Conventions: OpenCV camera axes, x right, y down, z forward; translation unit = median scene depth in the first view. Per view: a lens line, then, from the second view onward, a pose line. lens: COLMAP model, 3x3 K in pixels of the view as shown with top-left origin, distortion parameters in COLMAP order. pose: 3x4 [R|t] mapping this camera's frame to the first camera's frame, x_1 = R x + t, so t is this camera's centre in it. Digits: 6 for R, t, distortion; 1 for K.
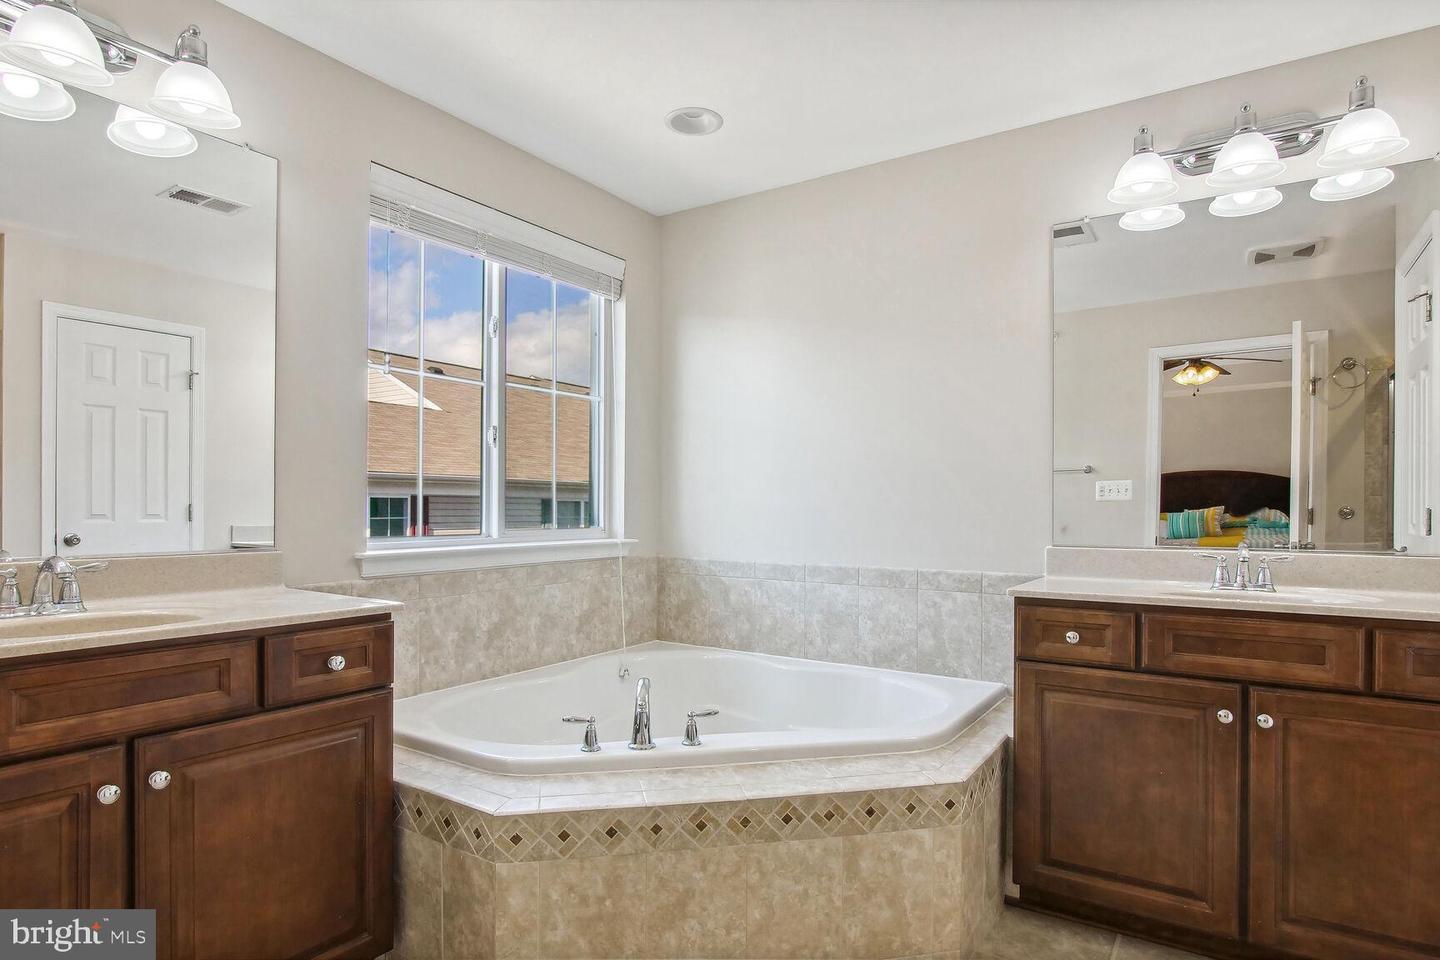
lens RADIAL K [[787.5, 0, 726.1], [0, 787.5, 499.5], [0, 0, 1]] dist [-0.015388, 0.001928]
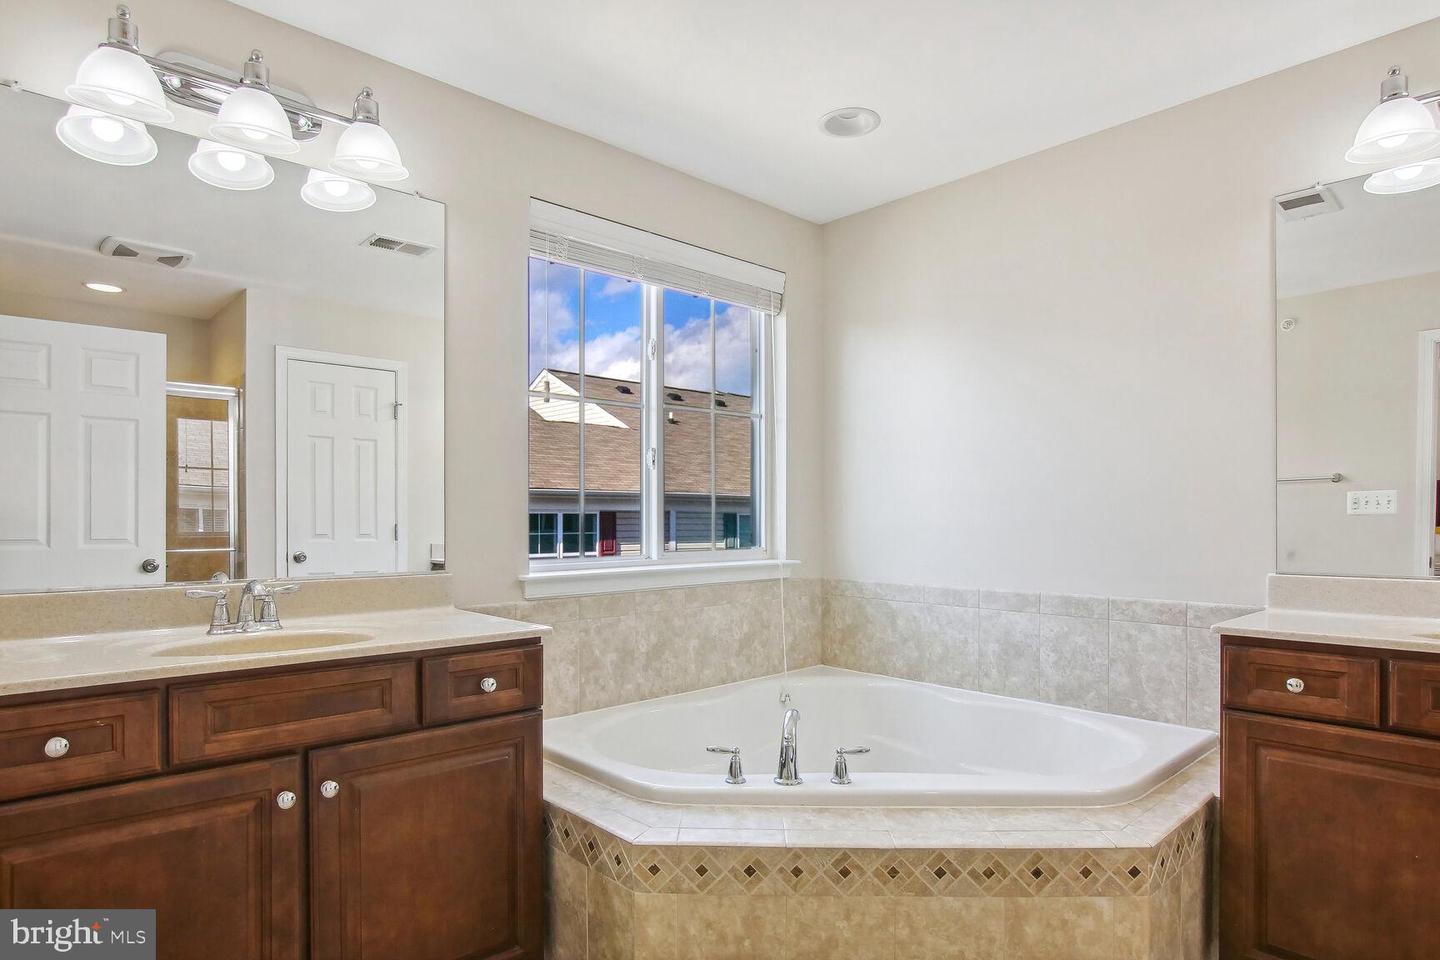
lens RADIAL K [[808.3, 0, 718.0], [0, 808.3, 517.7], [0, 0, 1]] dist [-0.016353, 0.002529]
pose [[0.973850, -0.005955, -0.227113, 0.035143], [0.006595, 0.999976, 0.002061, -0.010523], [0.227095, -0.003505, 0.973866, 0.021648]]
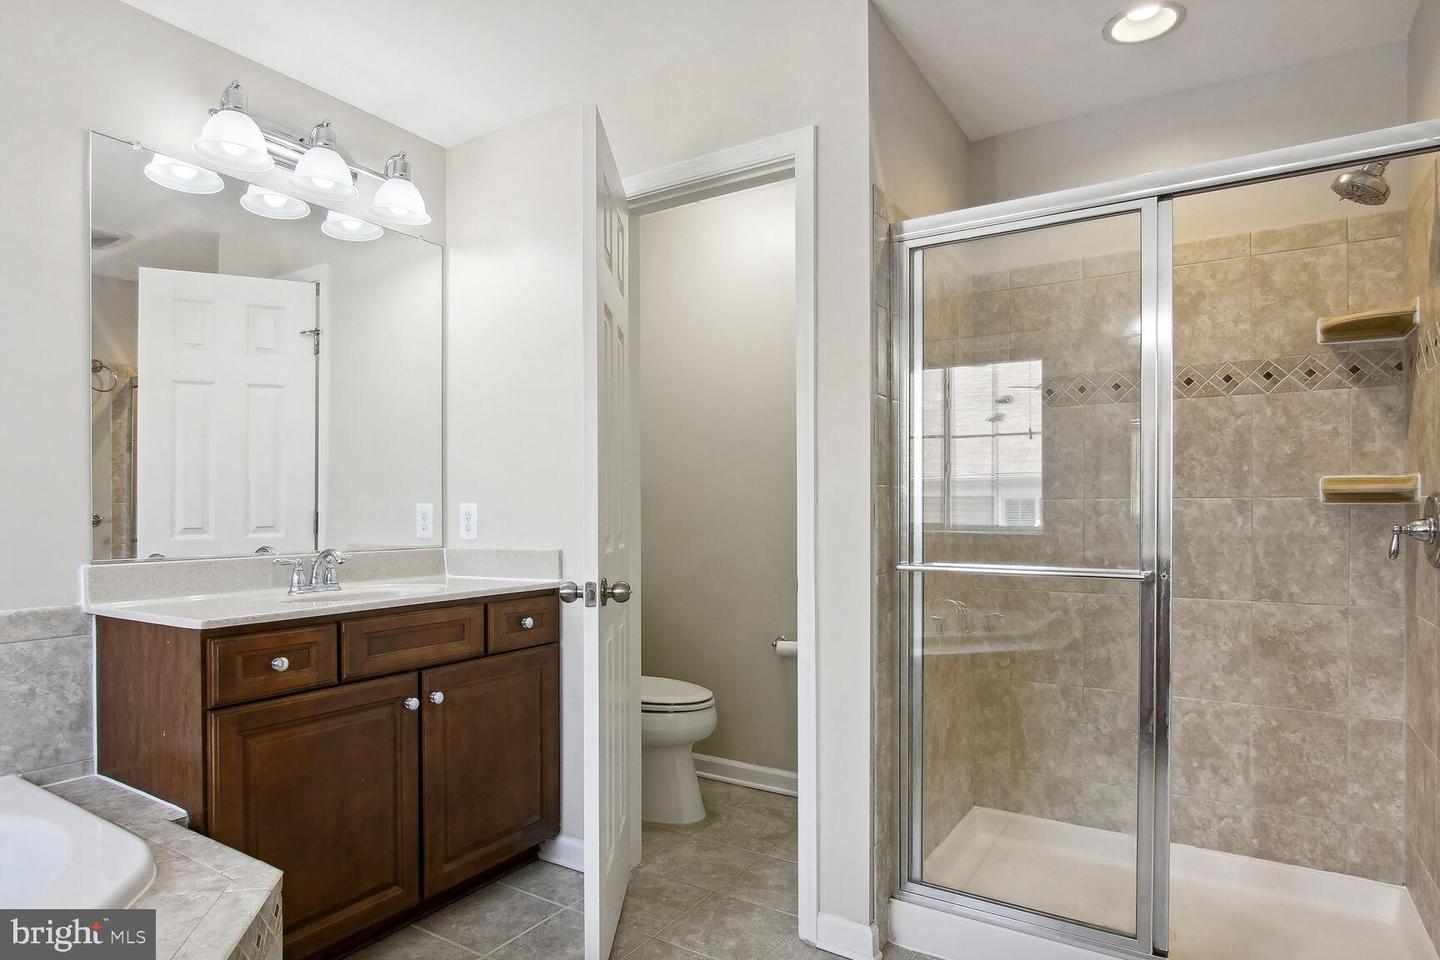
lens RADIAL K [[808.3, 0, 718.0], [0, 808.3, 517.7], [0, 0, 1]] dist [-0.016353, 0.002529]
pose [[-0.023692, -0.007567, 0.999691, -0.453441], [-0.003475, 0.999966, 0.007487, 0.008542], [-0.999713, -0.003297, -0.023718, 0.560063]]
